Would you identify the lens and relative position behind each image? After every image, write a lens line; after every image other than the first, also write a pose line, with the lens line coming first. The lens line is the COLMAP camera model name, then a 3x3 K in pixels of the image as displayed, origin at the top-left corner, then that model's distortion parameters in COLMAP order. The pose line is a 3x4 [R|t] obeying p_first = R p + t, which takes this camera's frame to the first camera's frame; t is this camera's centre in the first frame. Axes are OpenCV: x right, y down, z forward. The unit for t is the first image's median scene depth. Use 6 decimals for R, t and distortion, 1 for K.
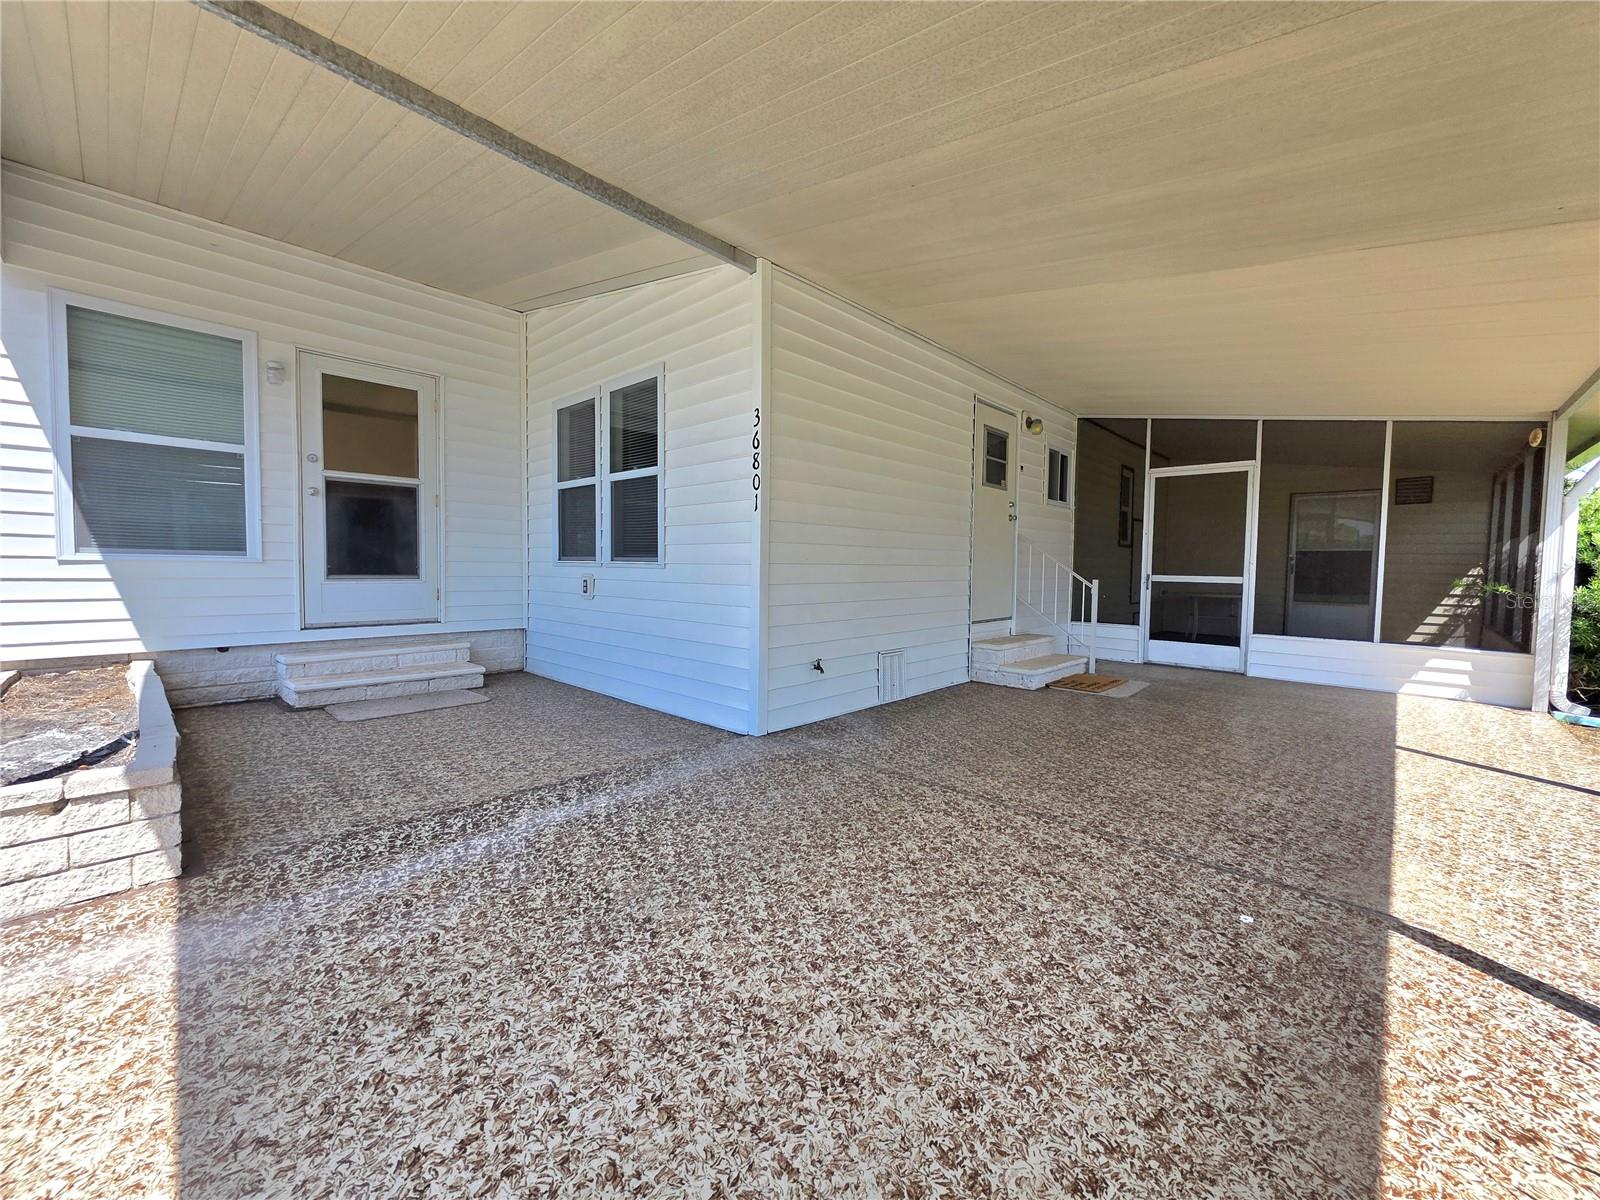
lens RADIAL K [[638.2, 0, 803.6], [0, 638.2, 595.8], [0, 0, 1]] dist [0.003039, 0.000570]
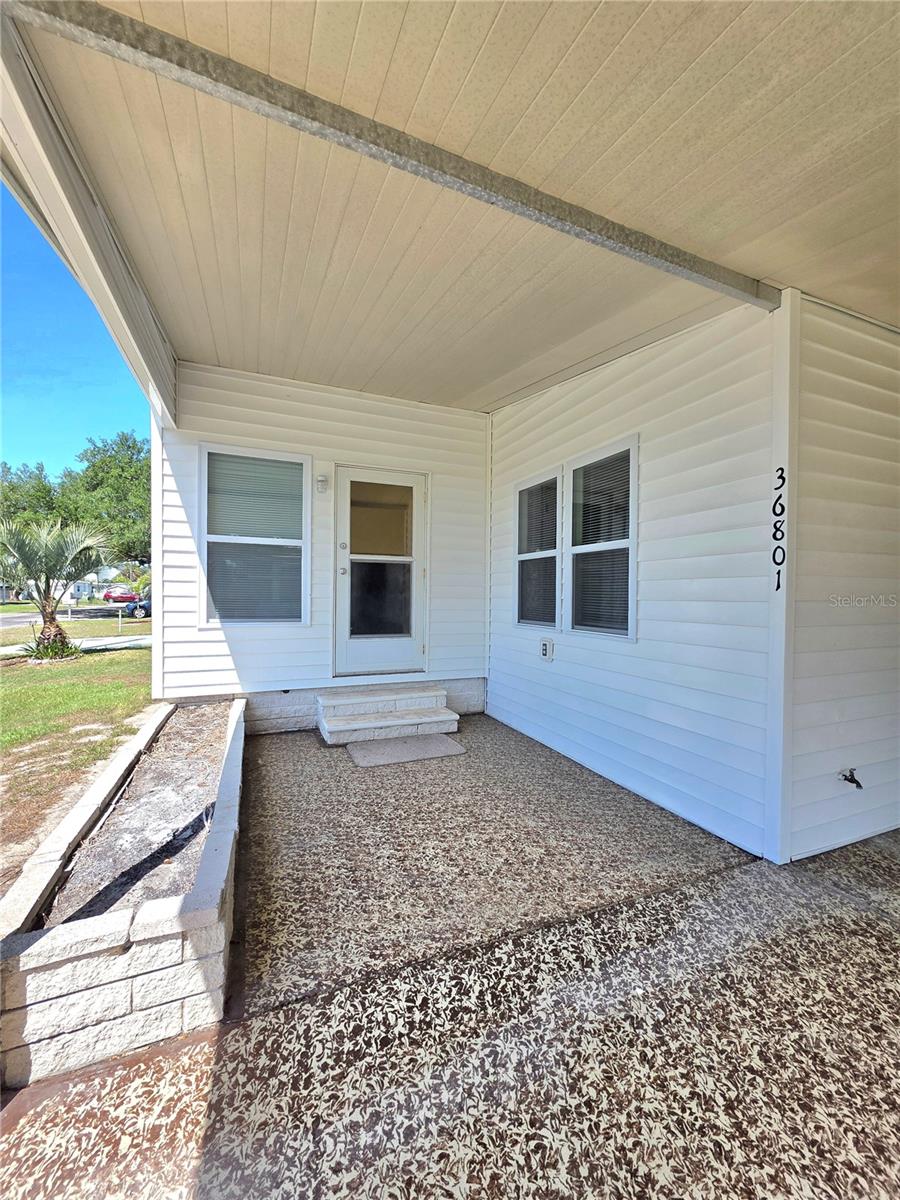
lens RADIAL K [[478.7, 0, 454.5], [0, 478.7, 605.4], [0, 0, 1]] dist [0.003039, 0.000570]
pose [[0.912667, 0.003725, -0.408688, -0.160741], [-0.016718, 0.999462, -0.028223, -0.070021], [0.408363, 0.032591, 0.912238, 0.204901]]
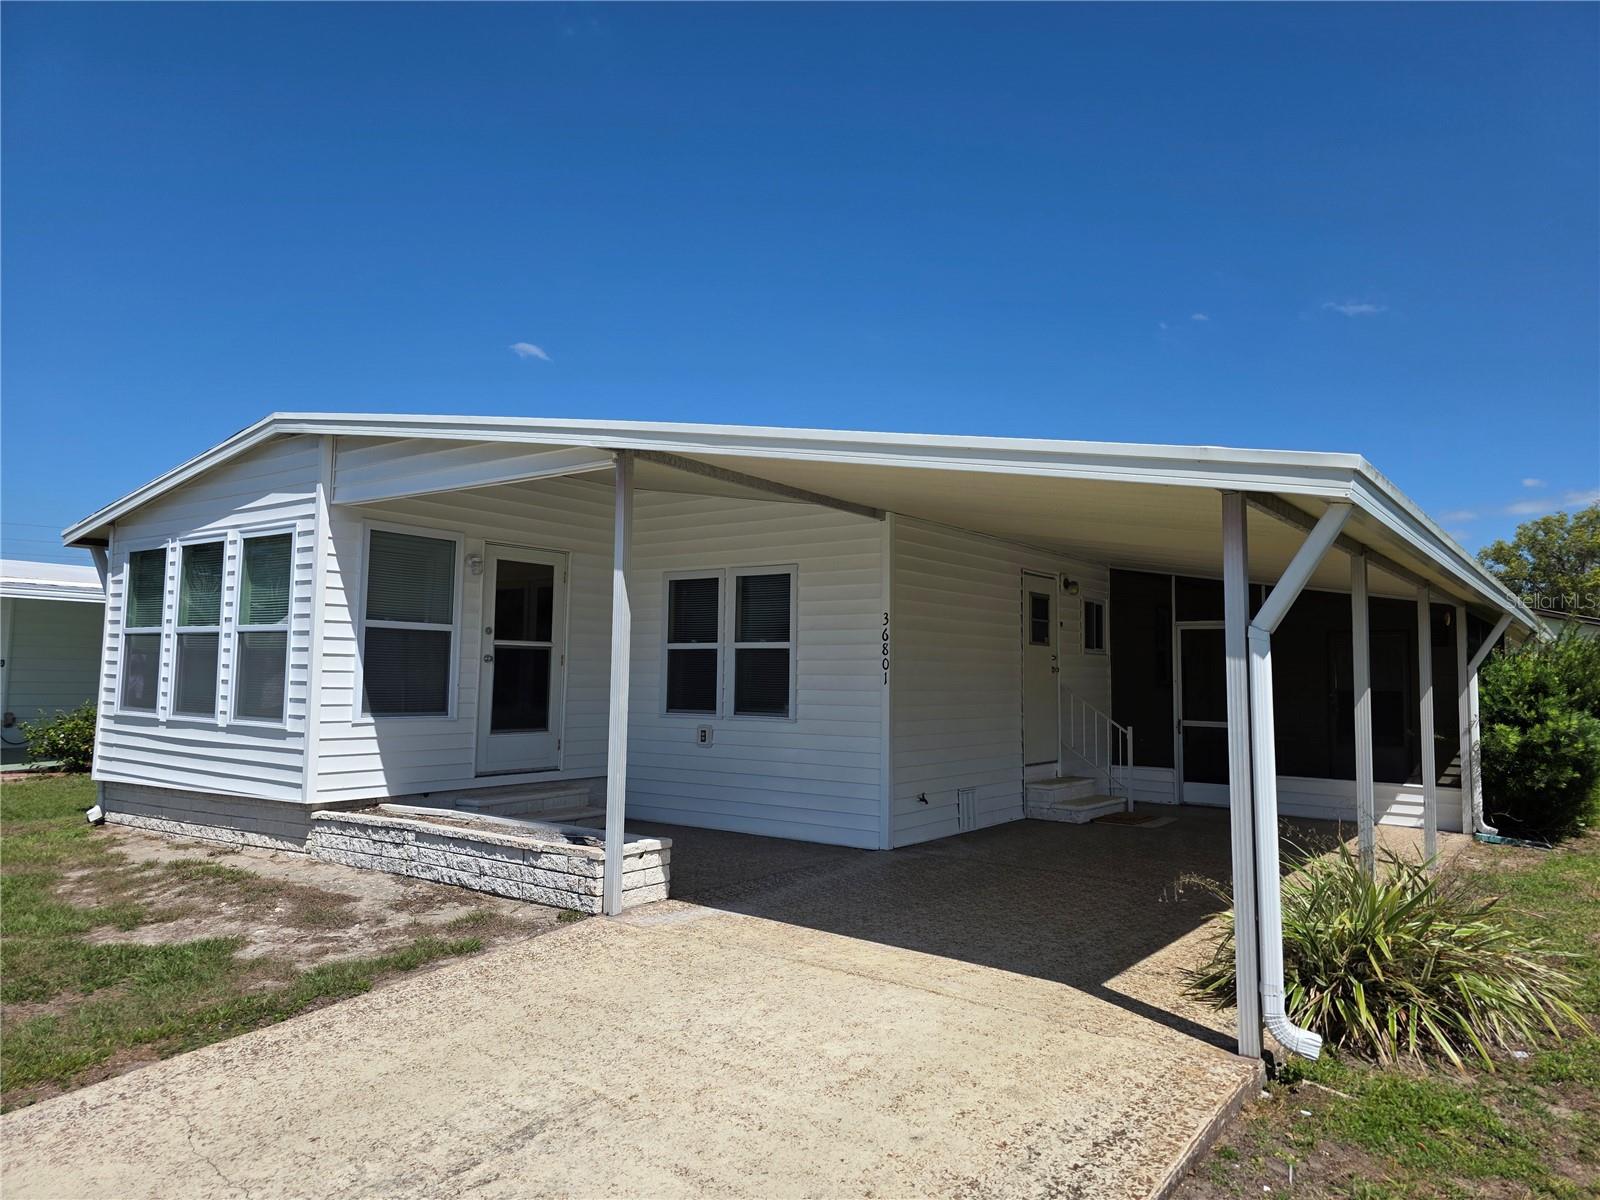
lens RADIAL K [[1074.6, 0, 811.3], [0, 1074.6, 595.7], [0, 0, 1]] dist [0.065980, -0.000145]
pose [[0.993191, 0.008477, 0.116192, -0.404735], [0.005590, 0.992733, -0.120209, -0.034623], [-0.116367, 0.120040, 0.985926, -1.053606]]
